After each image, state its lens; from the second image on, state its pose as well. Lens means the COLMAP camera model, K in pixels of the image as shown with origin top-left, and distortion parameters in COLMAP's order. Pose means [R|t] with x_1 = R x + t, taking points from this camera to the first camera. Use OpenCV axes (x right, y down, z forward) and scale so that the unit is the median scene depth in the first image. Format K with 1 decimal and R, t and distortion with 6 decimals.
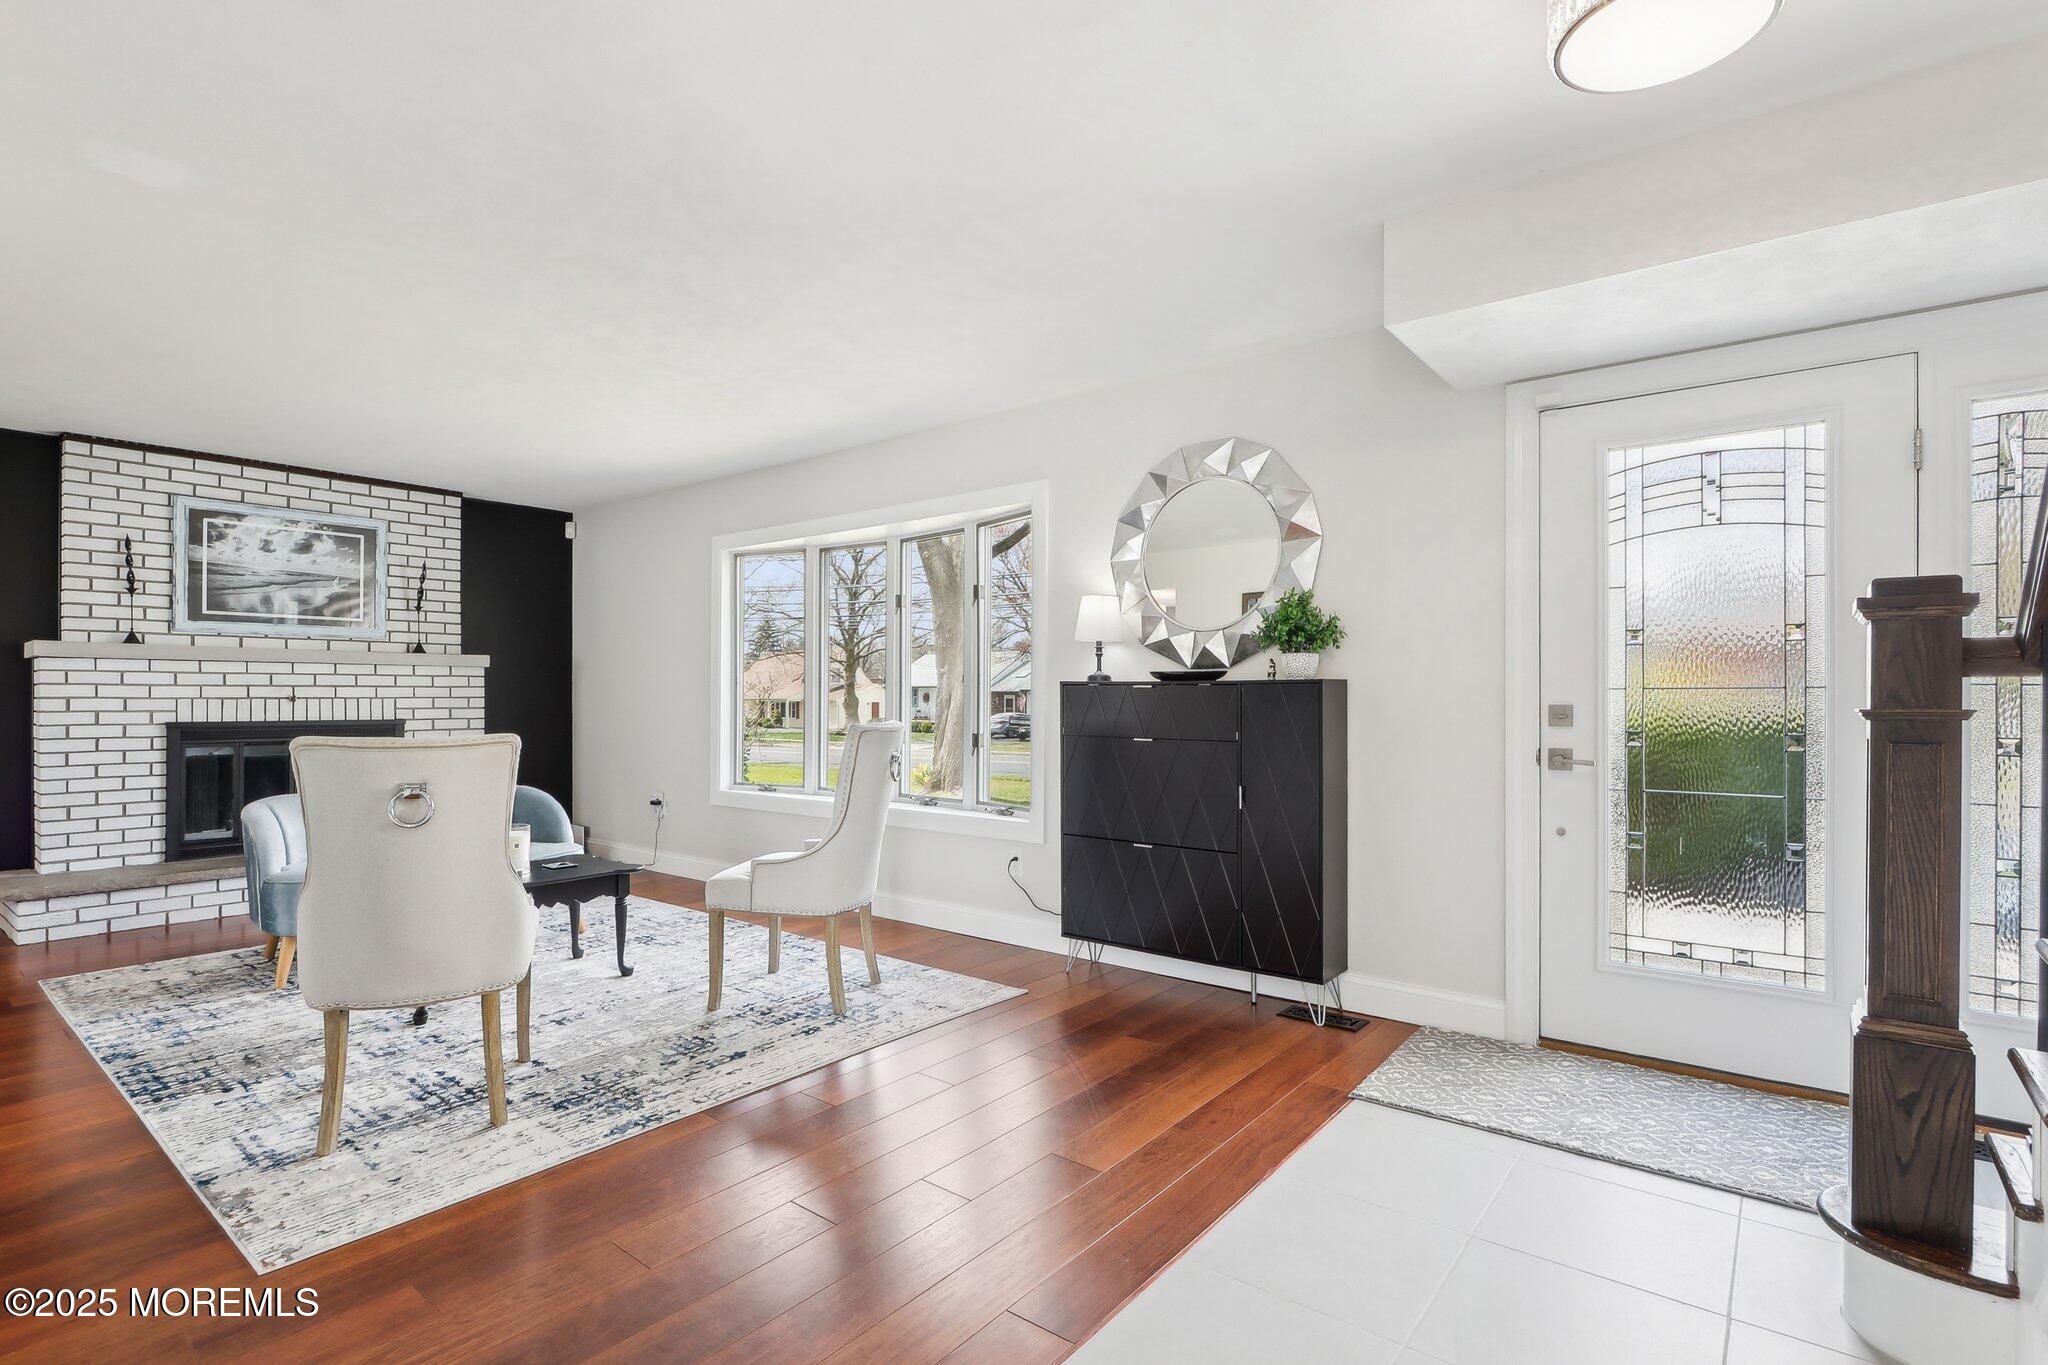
lens RADIAL K [[969.9, 0, 1013.3], [0, 969.9, 695.7], [0, 0, 1]] dist [-0.015161, 0.000309]
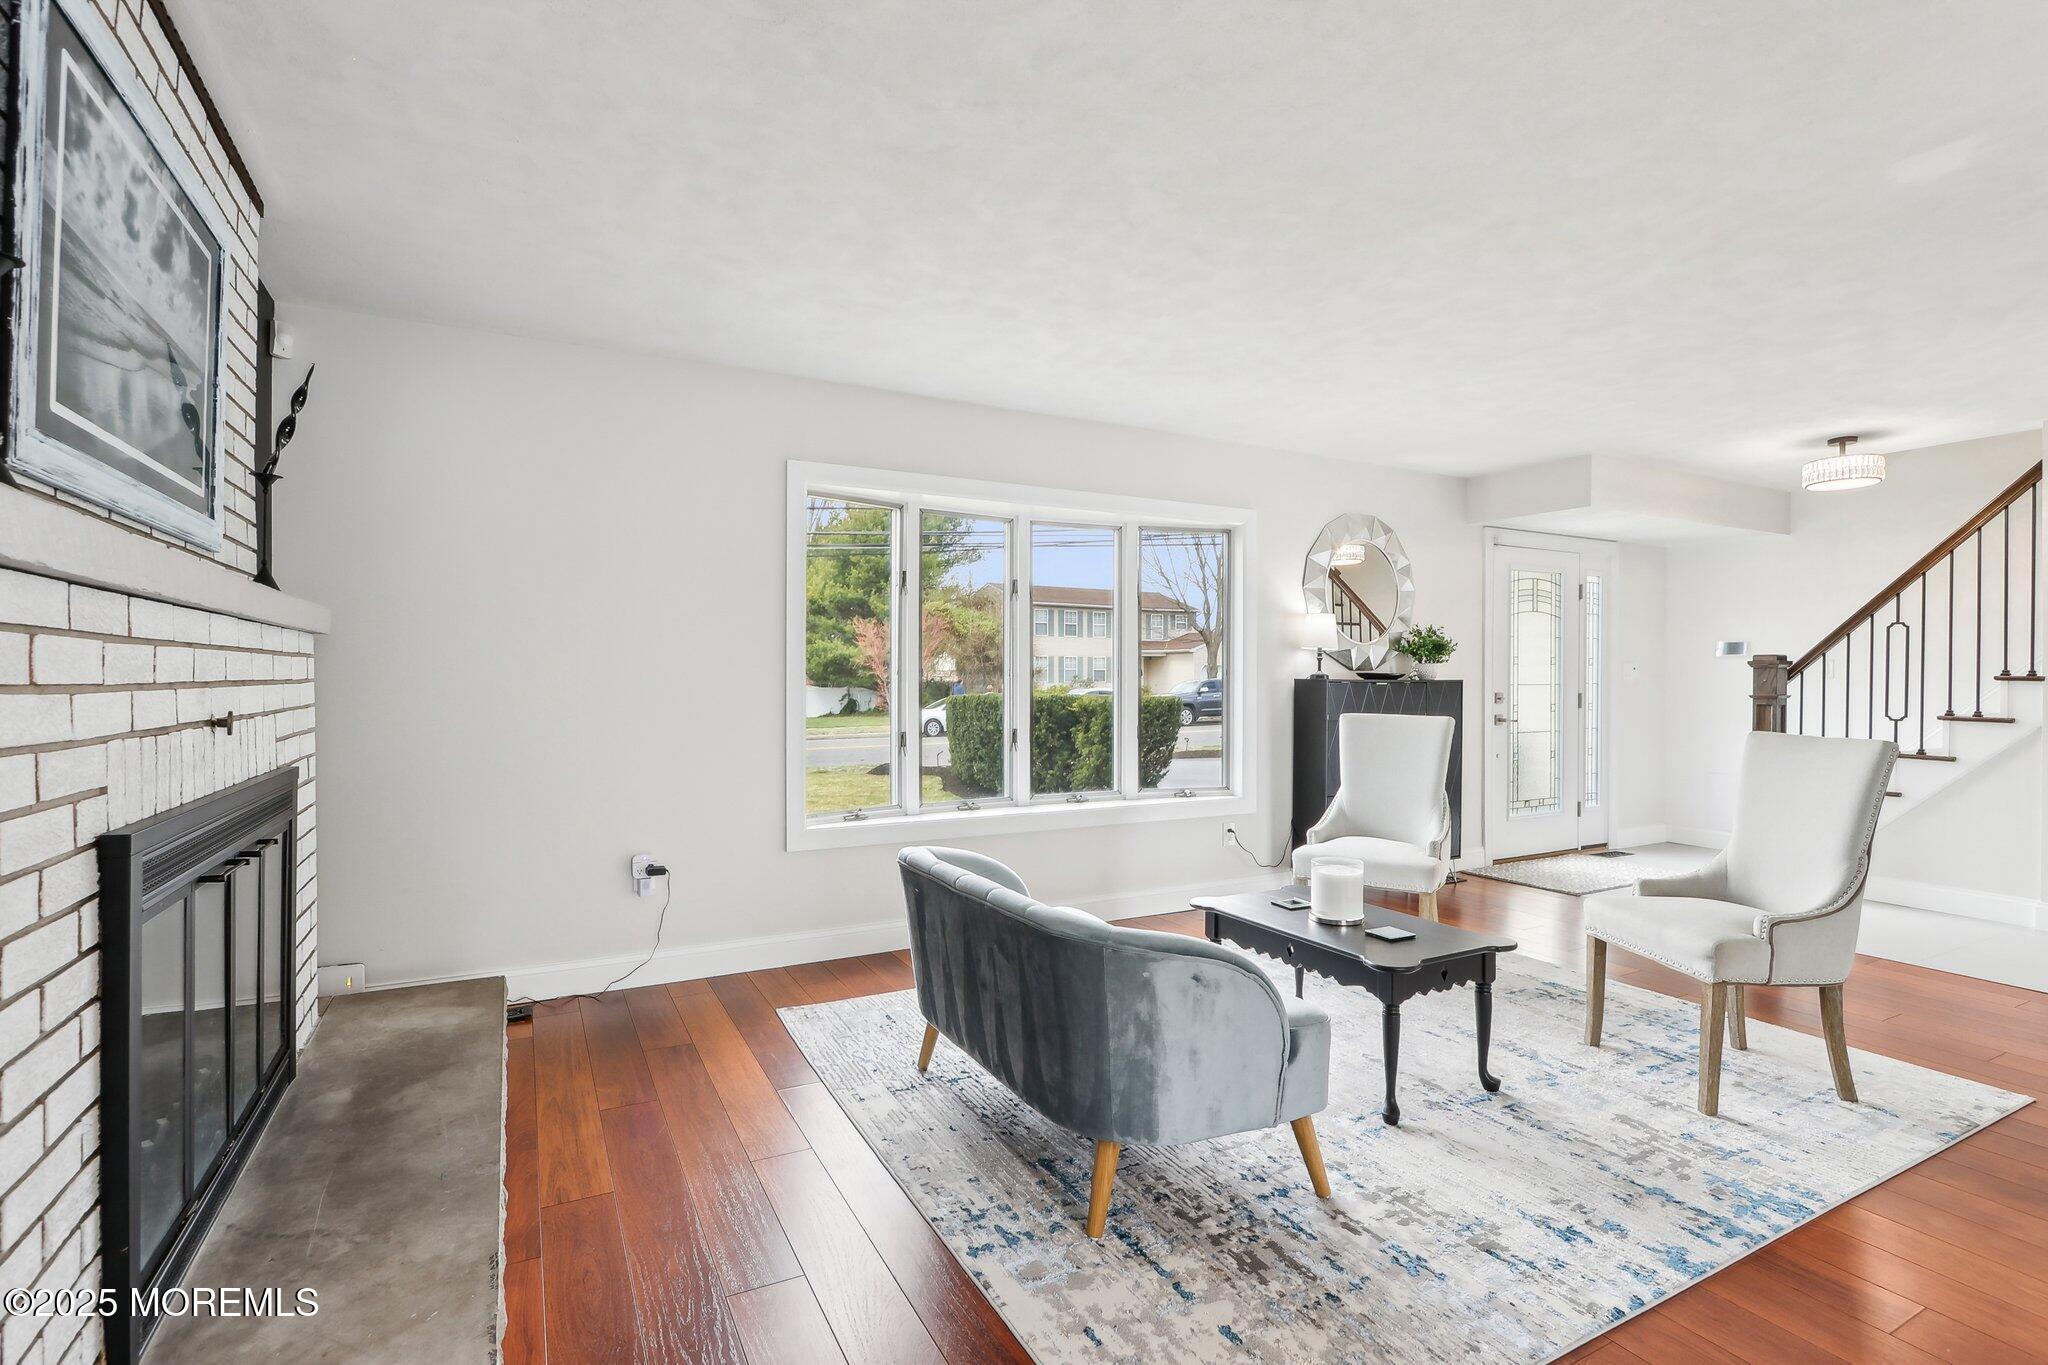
lens RADIAL K [[969.9, 0, 1014.0], [0, 969.9, 685.0], [0, 0, 1]] dist [-0.015161, 0.000309]
pose [[0.400890, -0.007201, 0.916098, -1.028150], [-0.001517, 0.999963, 0.008524, -0.014149], [-0.916125, -0.004807, 0.400864, 0.688245]]
